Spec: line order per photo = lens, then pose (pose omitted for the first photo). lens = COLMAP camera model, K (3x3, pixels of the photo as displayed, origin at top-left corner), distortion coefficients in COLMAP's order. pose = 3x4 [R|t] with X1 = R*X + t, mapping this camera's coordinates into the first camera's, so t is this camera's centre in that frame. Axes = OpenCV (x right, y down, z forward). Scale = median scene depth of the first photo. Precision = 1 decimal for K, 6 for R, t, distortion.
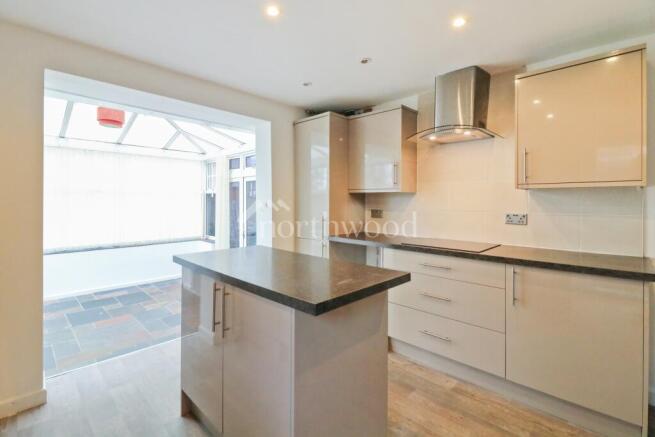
lens RADIAL K [[312.1, 0, 329.3], [0, 312.1, 207.4], [0, 0, 1]] dist [0.001864, -0.000072]
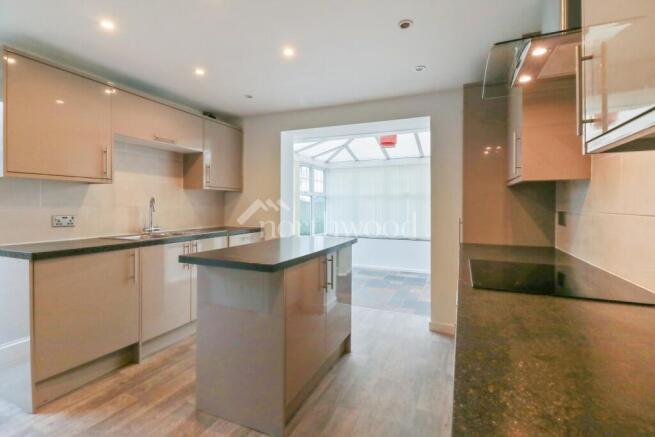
lens RADIAL K [[297.8, 0, 328.4], [0, 297.8, 204.5], [0, 0, 1]] dist [0.000097, -0.000030]
pose [[0.358753, -0.003110, -0.933427, 0.334010], [-0.021264, 0.999708, -0.011503, 0.006026], [0.933190, 0.023975, 0.358582, 0.239418]]
